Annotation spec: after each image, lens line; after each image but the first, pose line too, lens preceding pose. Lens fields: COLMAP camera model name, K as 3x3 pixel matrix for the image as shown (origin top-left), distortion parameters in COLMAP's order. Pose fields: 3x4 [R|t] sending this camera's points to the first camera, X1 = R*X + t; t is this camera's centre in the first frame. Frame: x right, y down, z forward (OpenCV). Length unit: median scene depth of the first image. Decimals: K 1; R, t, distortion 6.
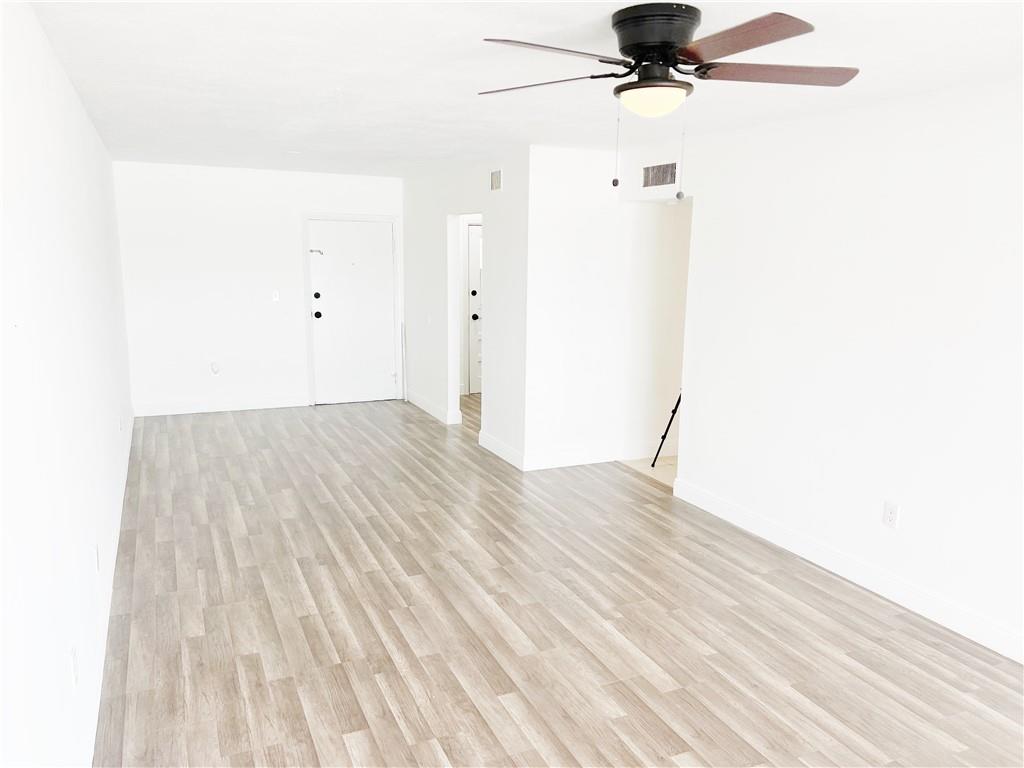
lens RADIAL K [[768.4, 0, 515.9], [0, 768.4, 378.8], [0, 0, 1]] dist [0.087131, -0.113456]
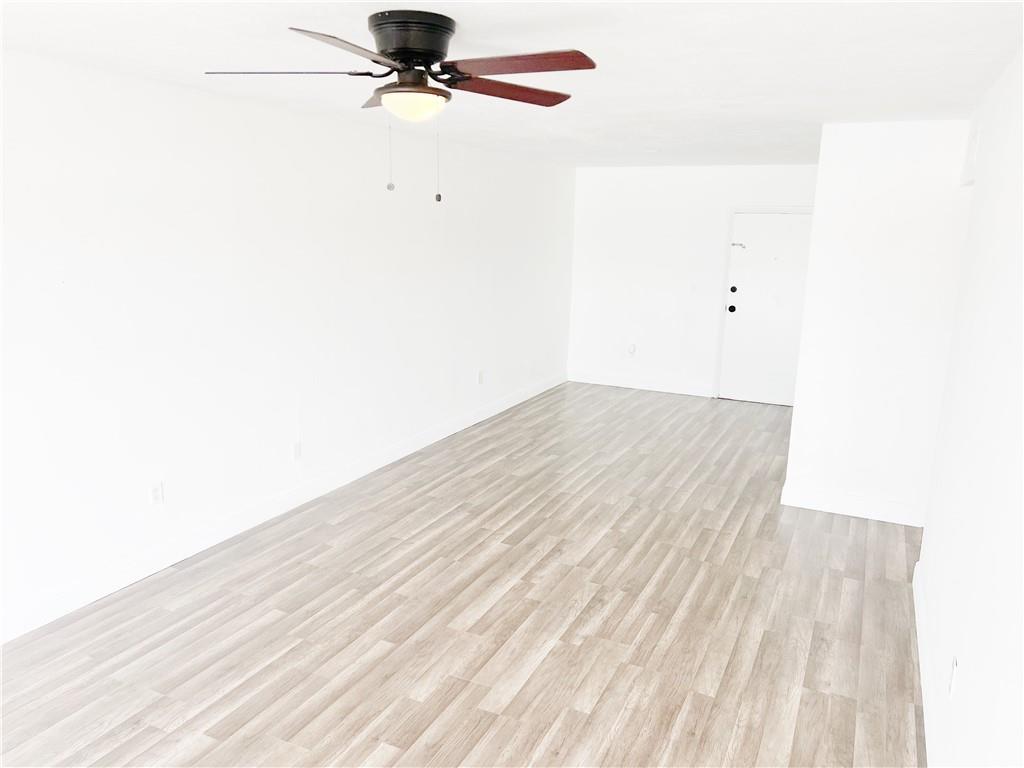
lens RADIAL K [[786.9, 0, 510.0], [0, 786.9, 333.7], [0, 0, 1]] dist [0.098799, -0.140075]
pose [[0.641339, 0.108129, -0.759600, 0.667184], [-0.143933, 0.989399, 0.019316, -0.058038], [0.753636, 0.096943, 0.650103, 0.248787]]
